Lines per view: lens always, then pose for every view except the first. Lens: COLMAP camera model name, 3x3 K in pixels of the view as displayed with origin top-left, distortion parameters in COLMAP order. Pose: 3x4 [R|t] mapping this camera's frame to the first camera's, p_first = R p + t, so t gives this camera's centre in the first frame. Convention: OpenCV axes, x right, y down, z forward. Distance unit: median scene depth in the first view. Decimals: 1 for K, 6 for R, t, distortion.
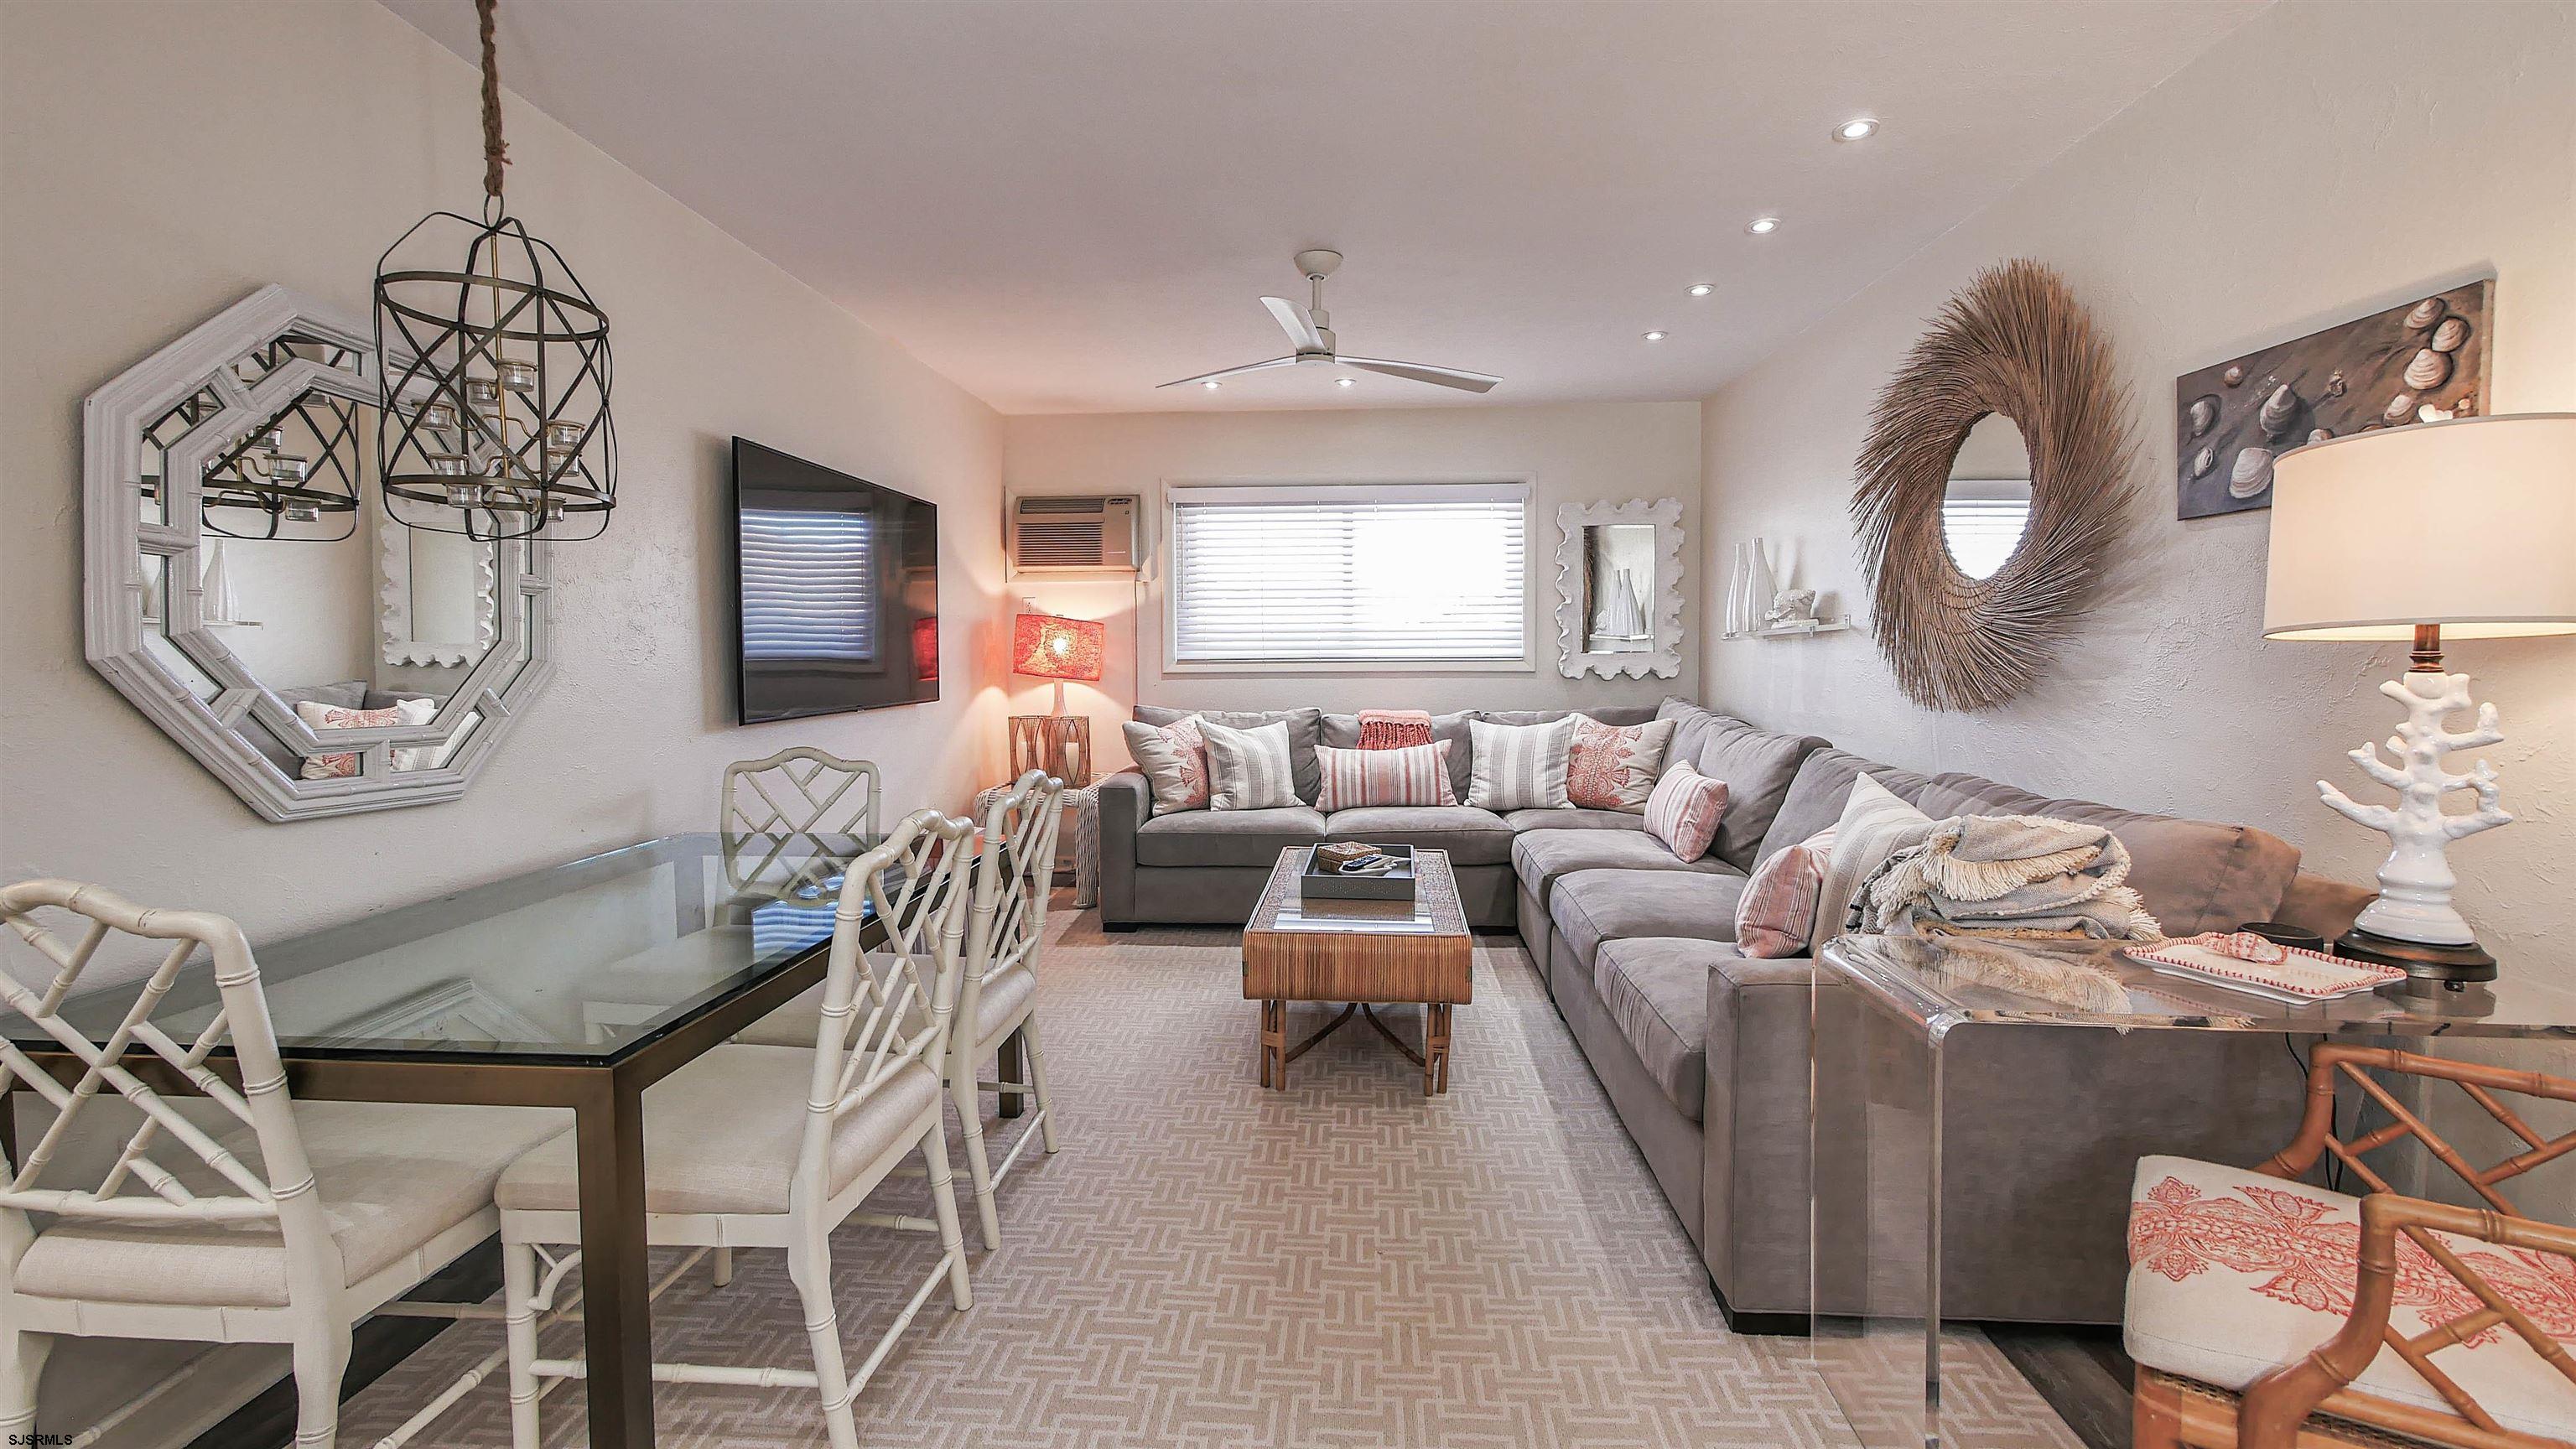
lens RADIAL K [[1065.7, 0, 1283.0], [0, 1065.7, 705.5], [0, 0, 1]] dist [-0.014070, 0.010101]
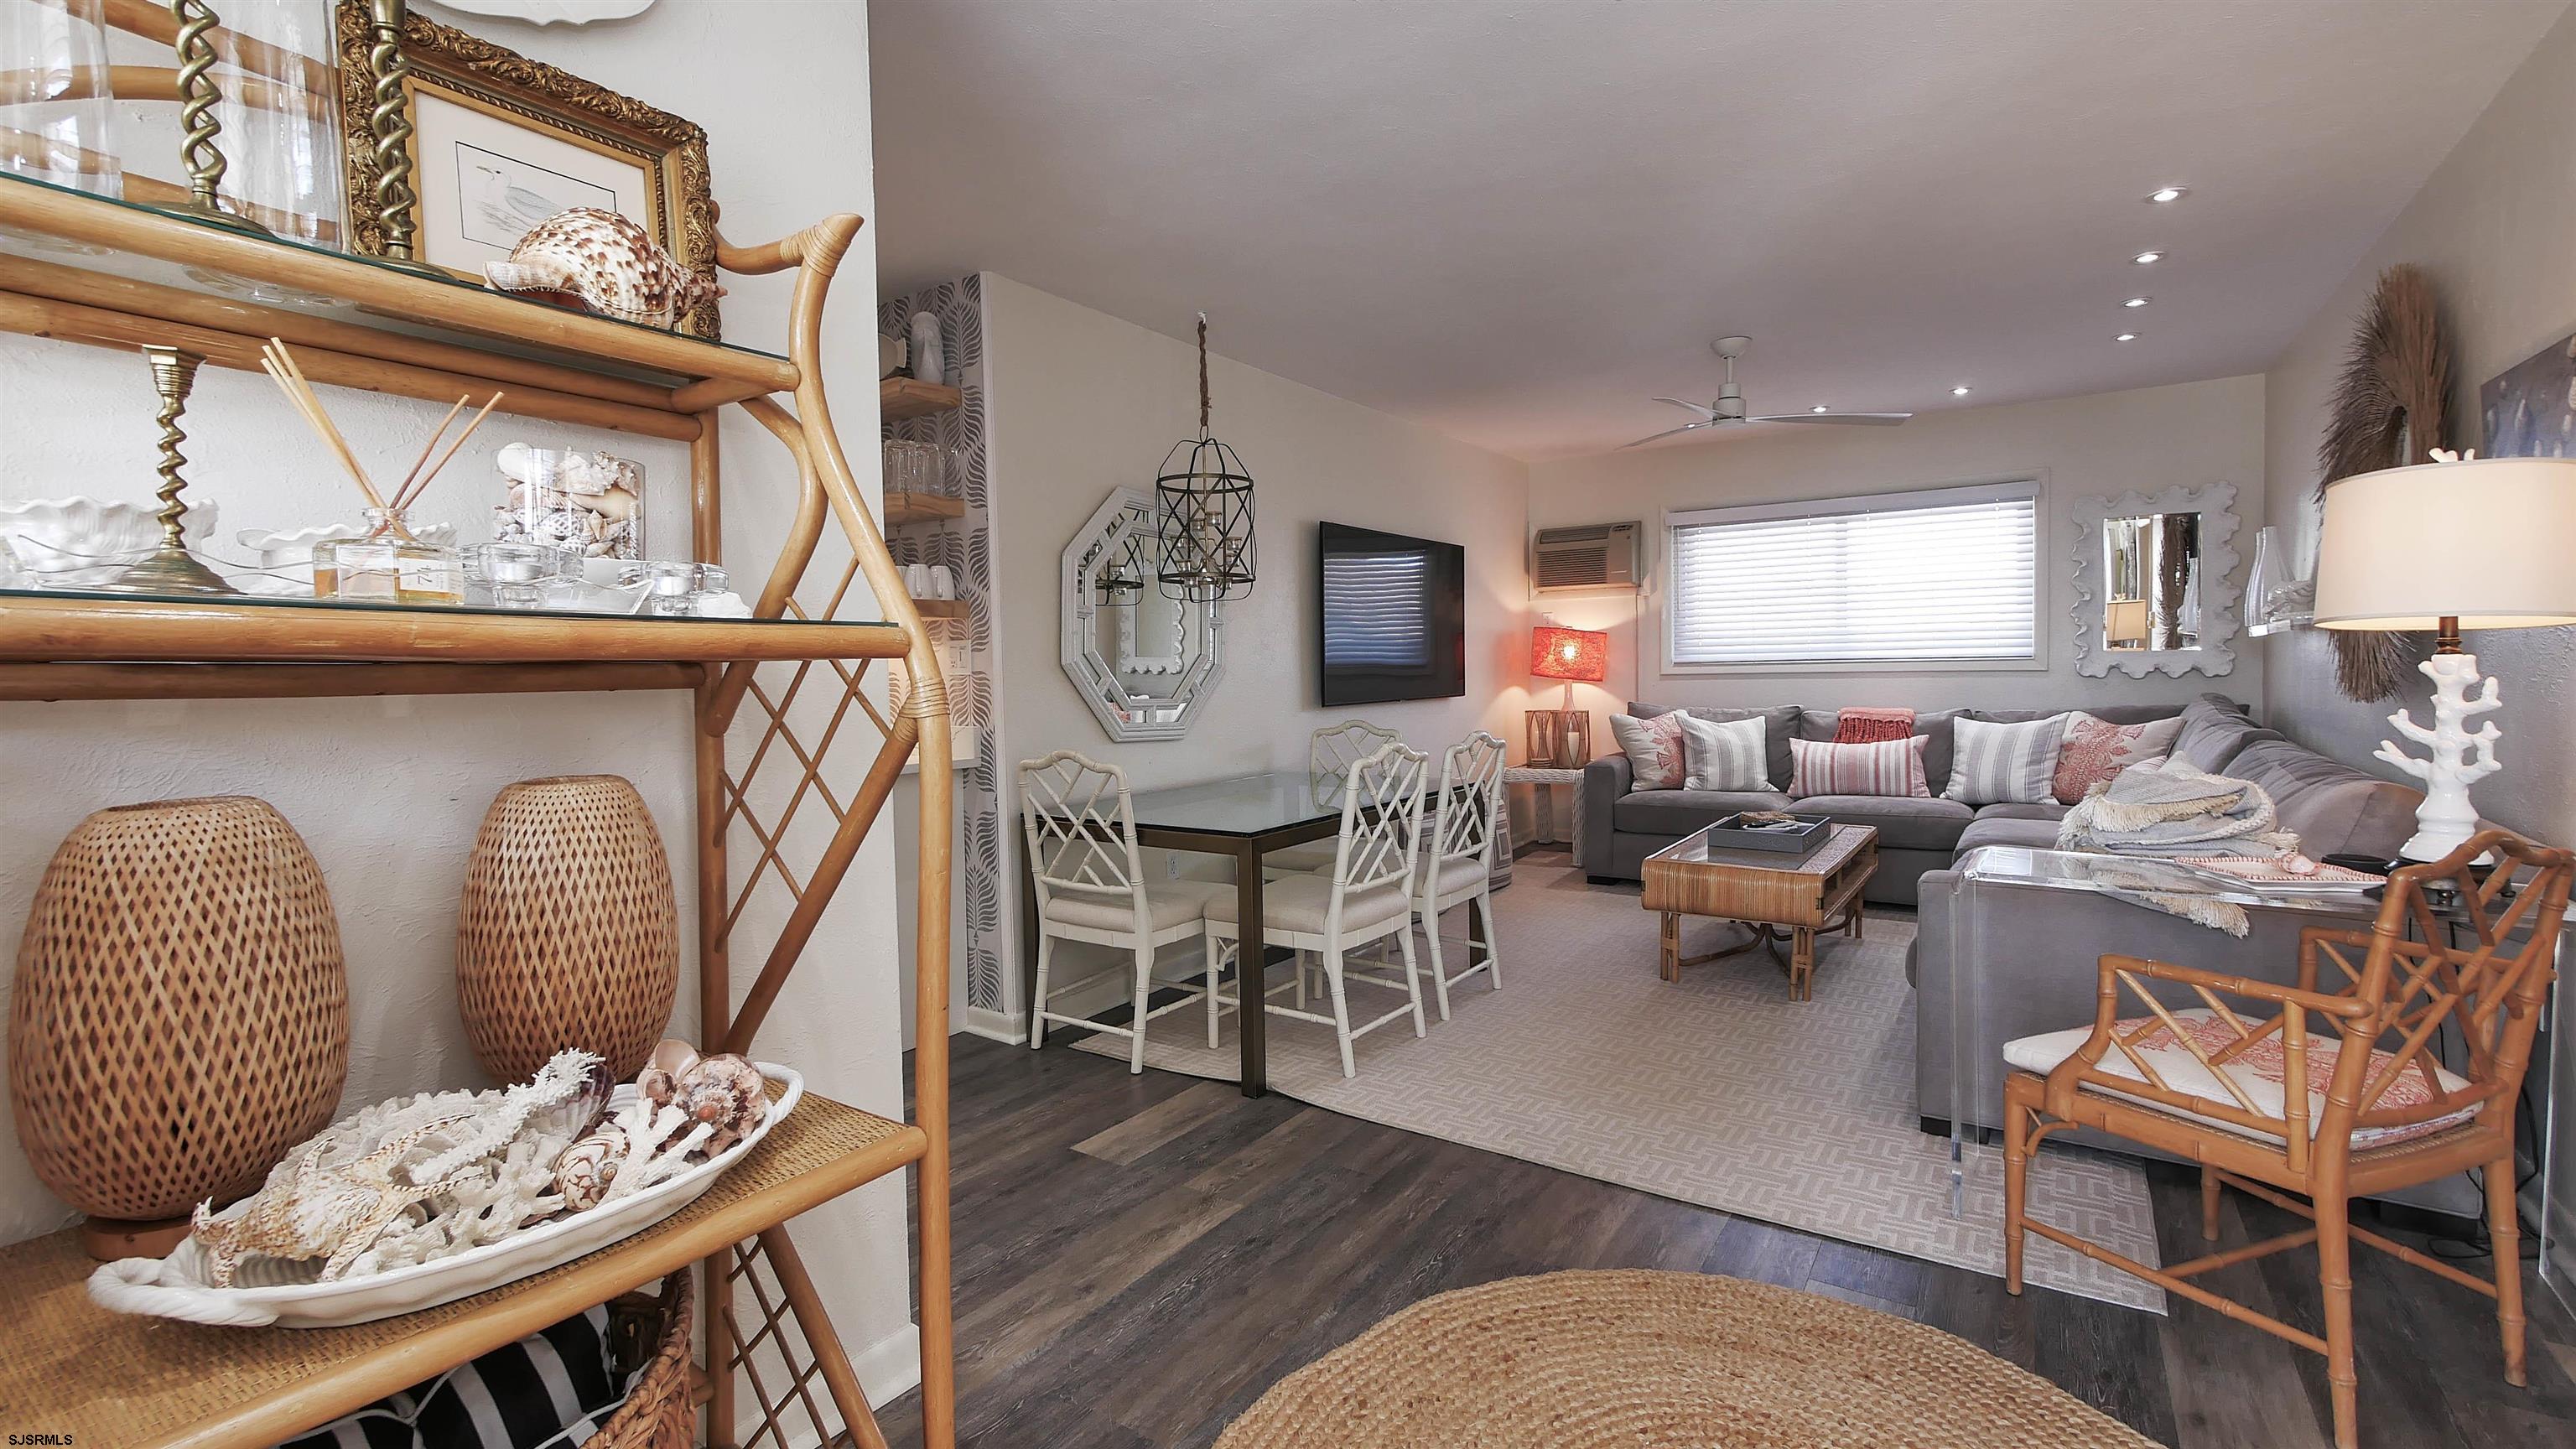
lens RADIAL K [[1105.5, 0, 1293.4], [0, 1105.5, 705.0], [0, 0, 1]] dist [-0.001204, -0.000366]
pose [[0.864552, 0.007144, -0.502493, 0.179017], [-0.011998, 0.999907, -0.006427, 0.018349], [0.502400, 0.011586, 0.864557, -0.283477]]
